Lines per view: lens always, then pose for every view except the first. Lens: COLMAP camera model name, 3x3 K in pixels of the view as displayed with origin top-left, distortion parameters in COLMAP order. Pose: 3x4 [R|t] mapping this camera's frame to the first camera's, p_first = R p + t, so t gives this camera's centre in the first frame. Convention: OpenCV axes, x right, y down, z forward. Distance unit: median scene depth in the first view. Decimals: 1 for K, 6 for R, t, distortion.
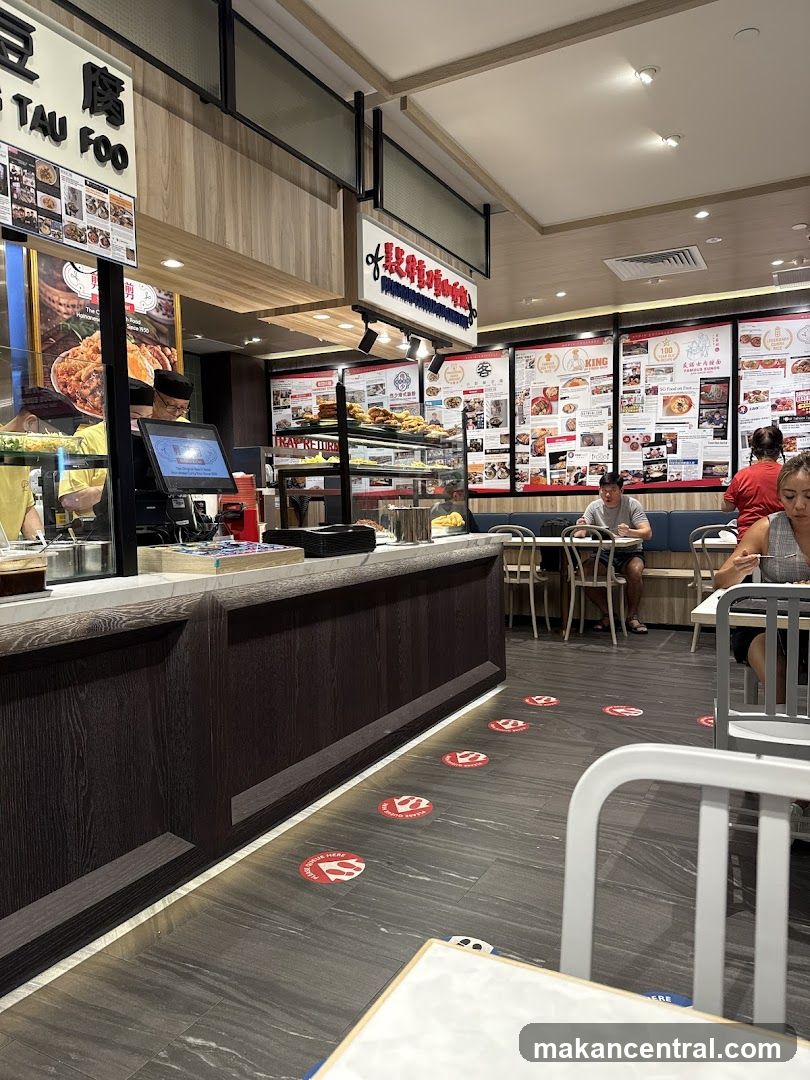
lens RADIAL K [[742.3, 0, 405.0], [0, 742.3, 540.0], [0, 0, 1]] dist [0.093633, -0.128327]
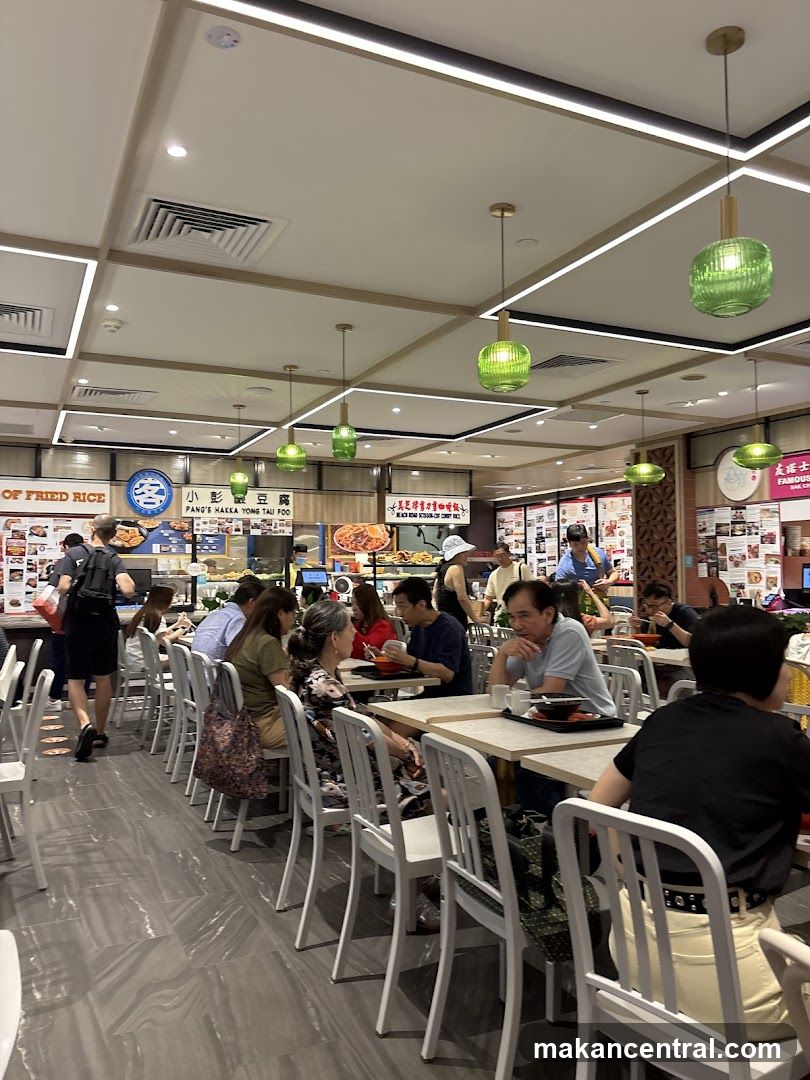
lens RADIAL K [[839.8, 0, 440.8], [0, 839.8, 503.1], [0, 0, 1]] dist [-0.045475, -0.004970]
pose [[0.822260, -0.028195, -0.568413, 1.939538], [-0.044191, 0.992593, -0.113163, -0.029747], [0.567393, 0.118168, 0.814924, -1.534351]]
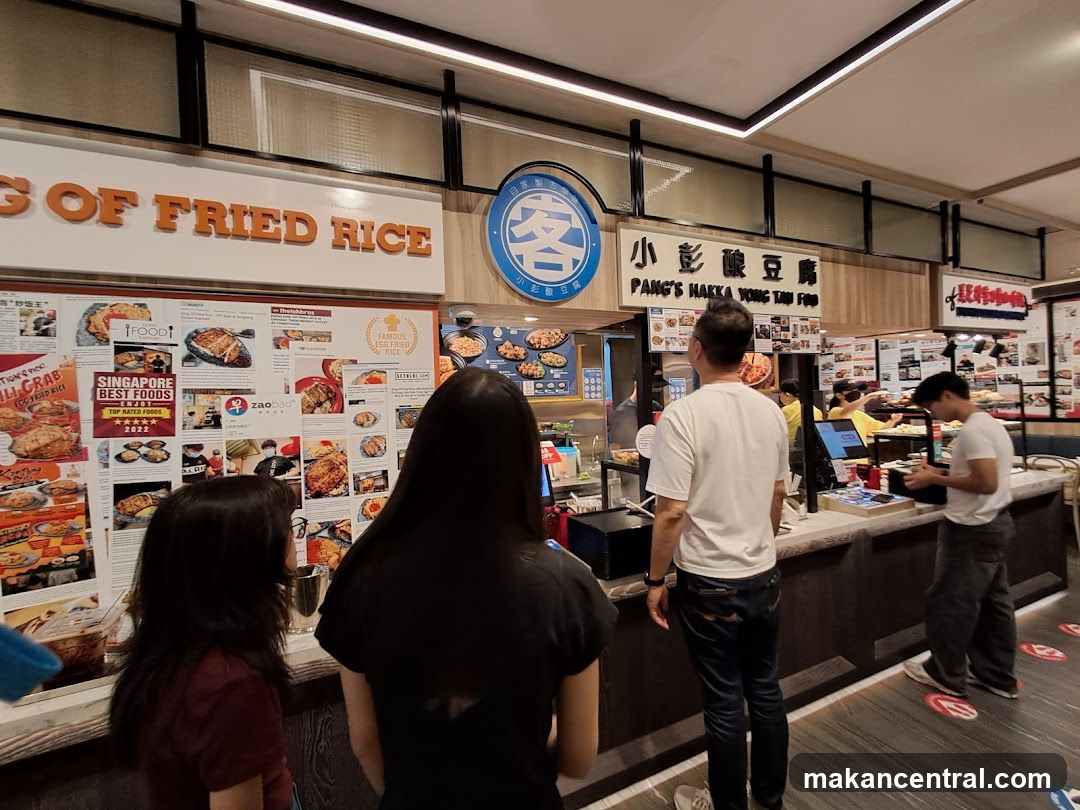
lens RADIAL K [[482.1, 0, 537.8], [0, 482.1, 395.7], [0, 0, 1]] dist [0.000369, -0.004369]
pose [[0.802043, -0.006543, -0.597230, -0.129403], [-0.016145, 0.999337, -0.032630, -0.128967], [0.597048, 0.035813, 0.801406, -0.266958]]
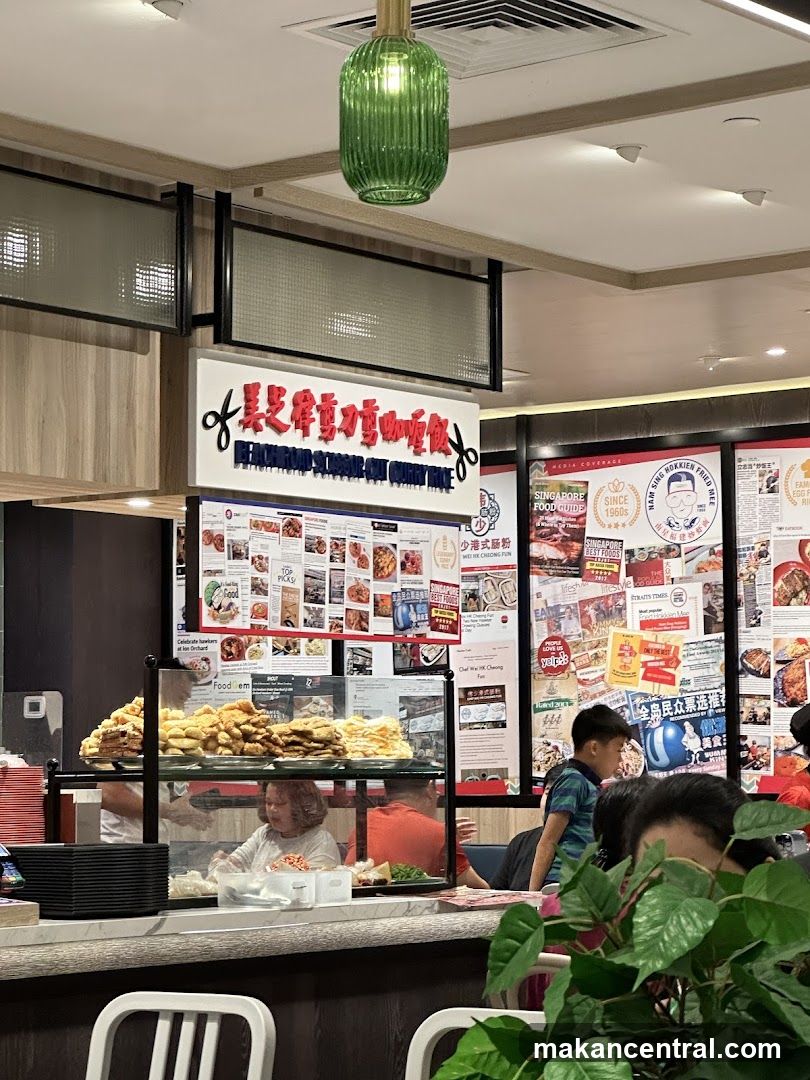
lens RADIAL K [[2829.3, 0, 405.0], [0, 2829.3, 540.0], [0, 0, 1]] dist [-0.032467, 5.709896]
pose [[0.987014, 0.000558, -0.160636, 0.452491], [-0.022311, 0.990778, -0.133643, 0.016368], [0.159080, 0.135492, 0.977924, -1.123422]]
